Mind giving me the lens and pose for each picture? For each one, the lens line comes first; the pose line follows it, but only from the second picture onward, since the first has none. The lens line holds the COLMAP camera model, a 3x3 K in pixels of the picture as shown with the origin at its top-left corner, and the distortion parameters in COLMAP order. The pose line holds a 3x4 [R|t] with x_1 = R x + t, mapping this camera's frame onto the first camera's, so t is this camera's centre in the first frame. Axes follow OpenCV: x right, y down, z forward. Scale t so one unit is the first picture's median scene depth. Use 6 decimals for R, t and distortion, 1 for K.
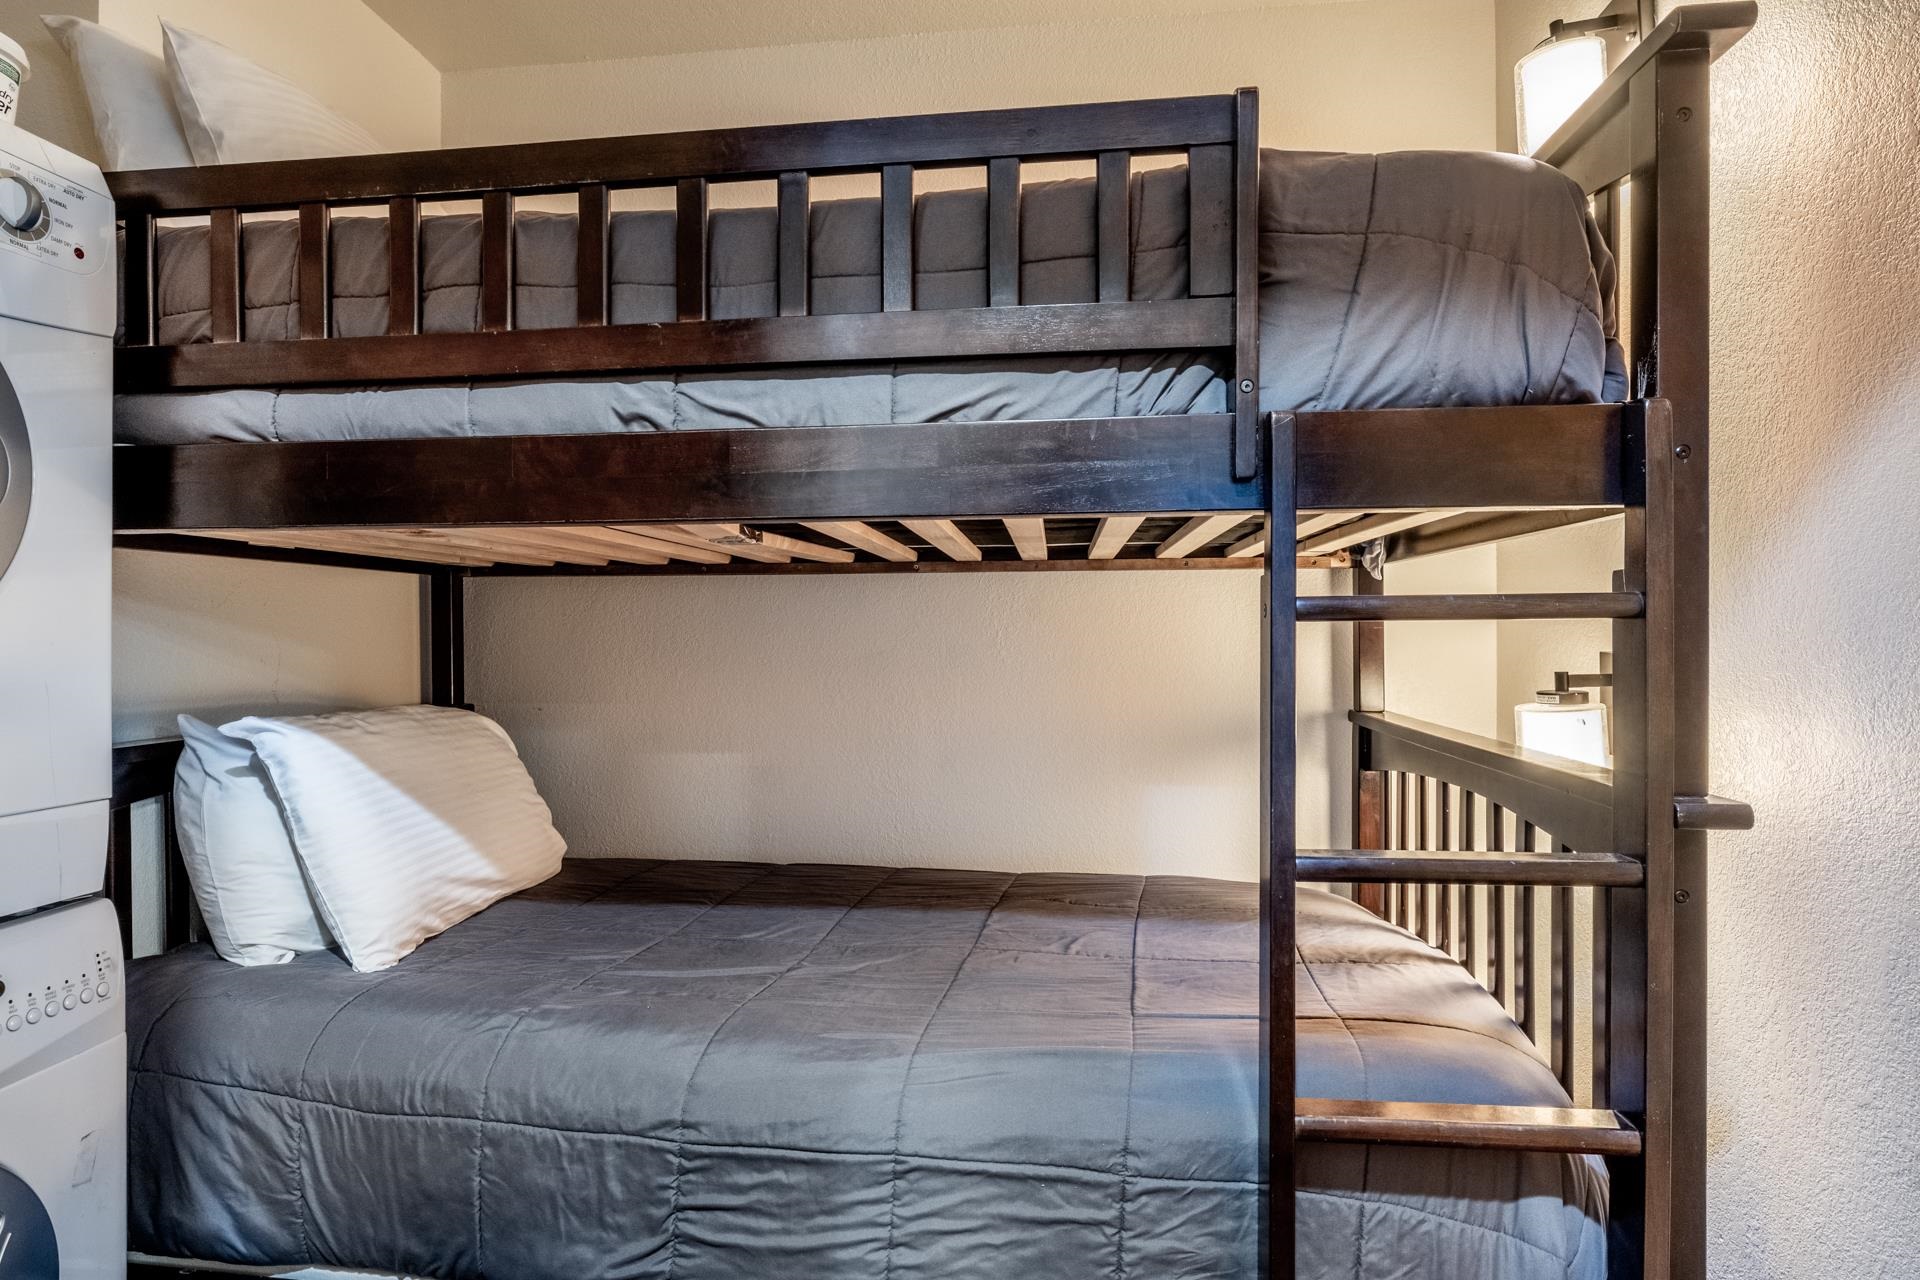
lens RADIAL K [[961.8, 0, 961.2], [0, 961.8, 639.9], [0, 0, 1]] dist [0.001940, -0.002922]
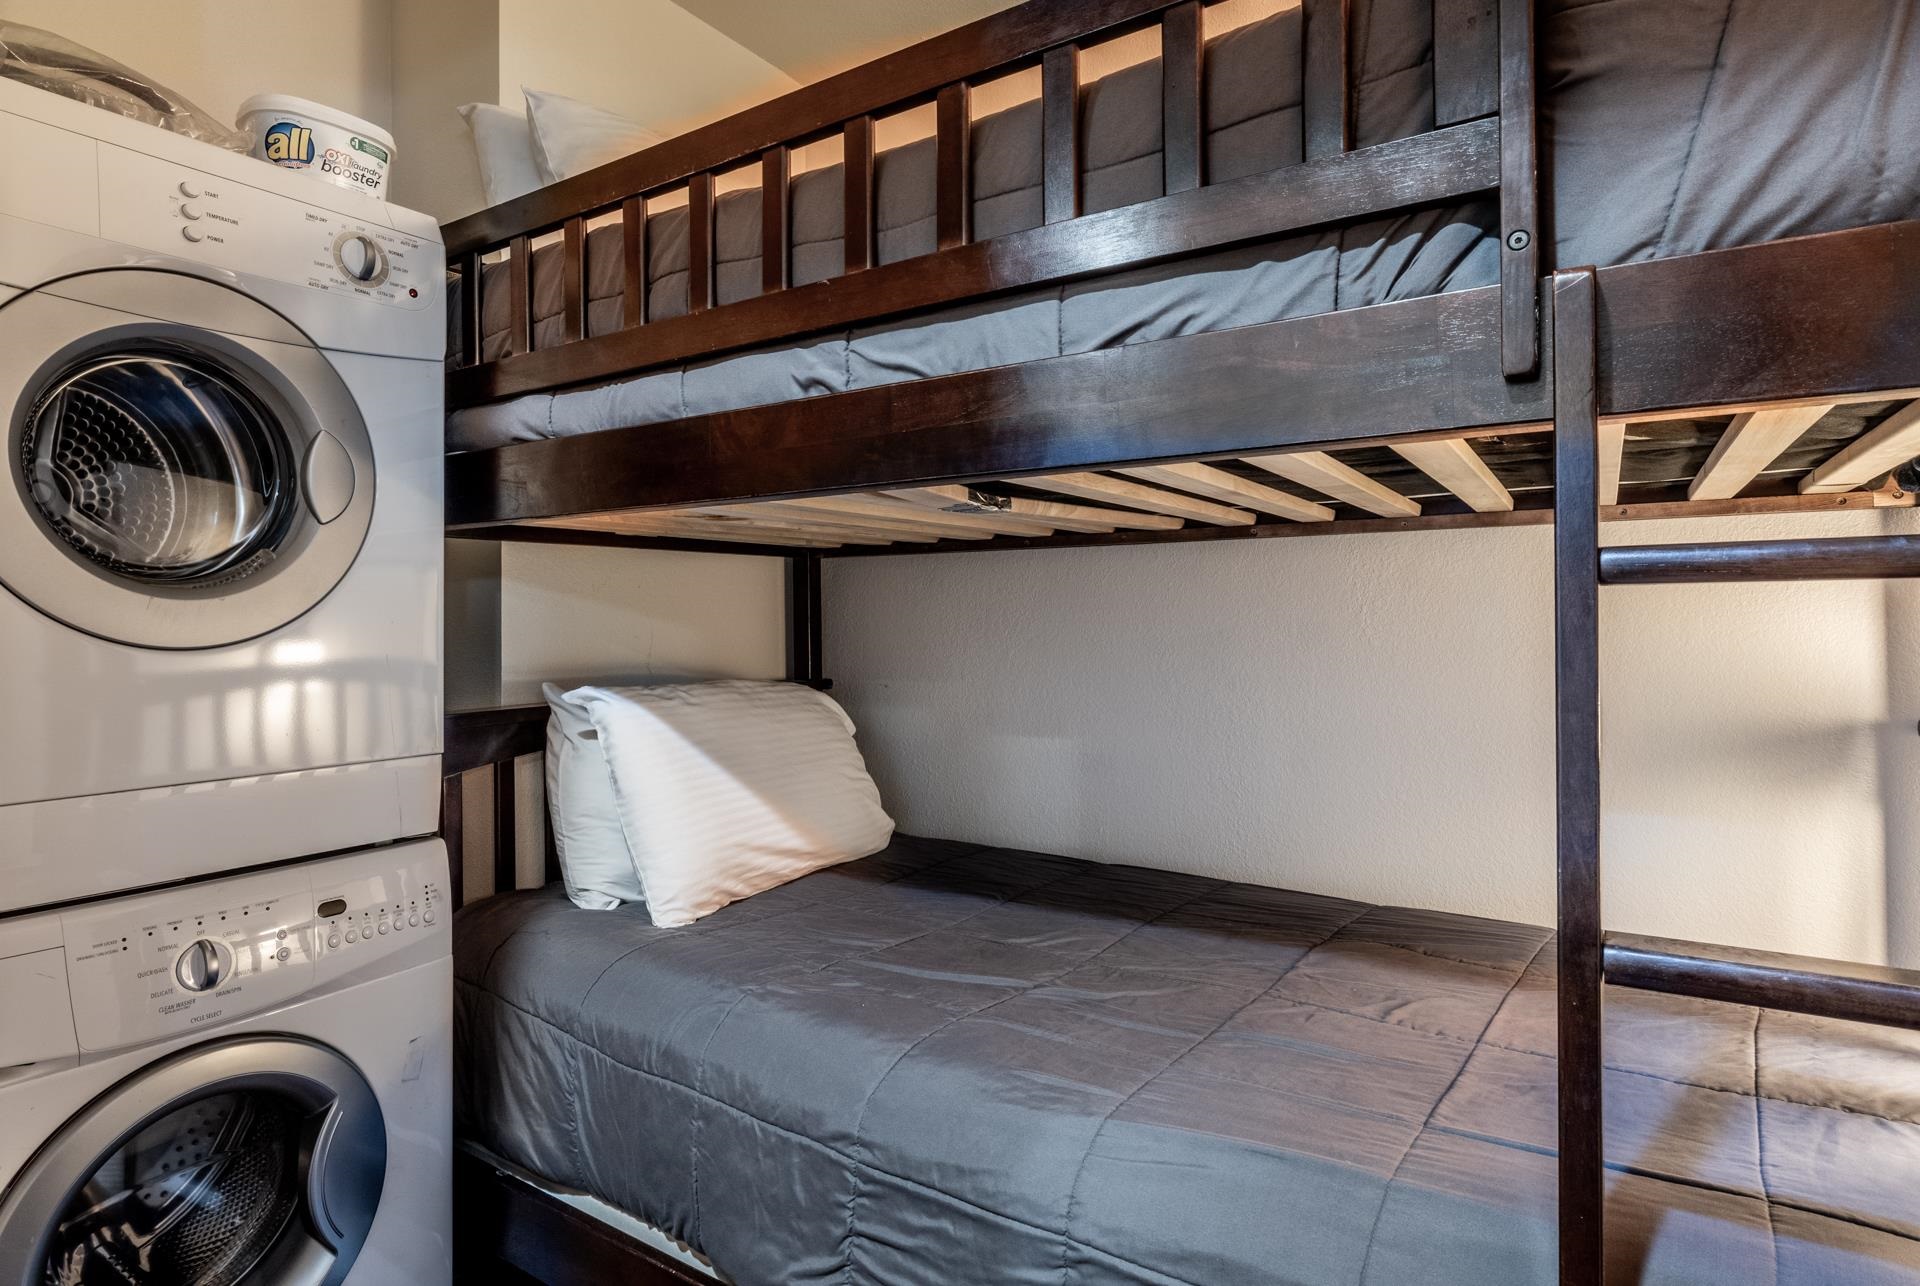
lens RADIAL K [[1015.1, 0, 918.7], [0, 1015.1, 607.4], [0, 0, 1]] dist [0.000809, -0.002647]
pose [[0.900103, -0.007206, -0.435617, 0.177743], [0.002710, 0.999936, -0.010942, 0.001963], [0.435669, 0.008668, 0.900065, 0.135186]]
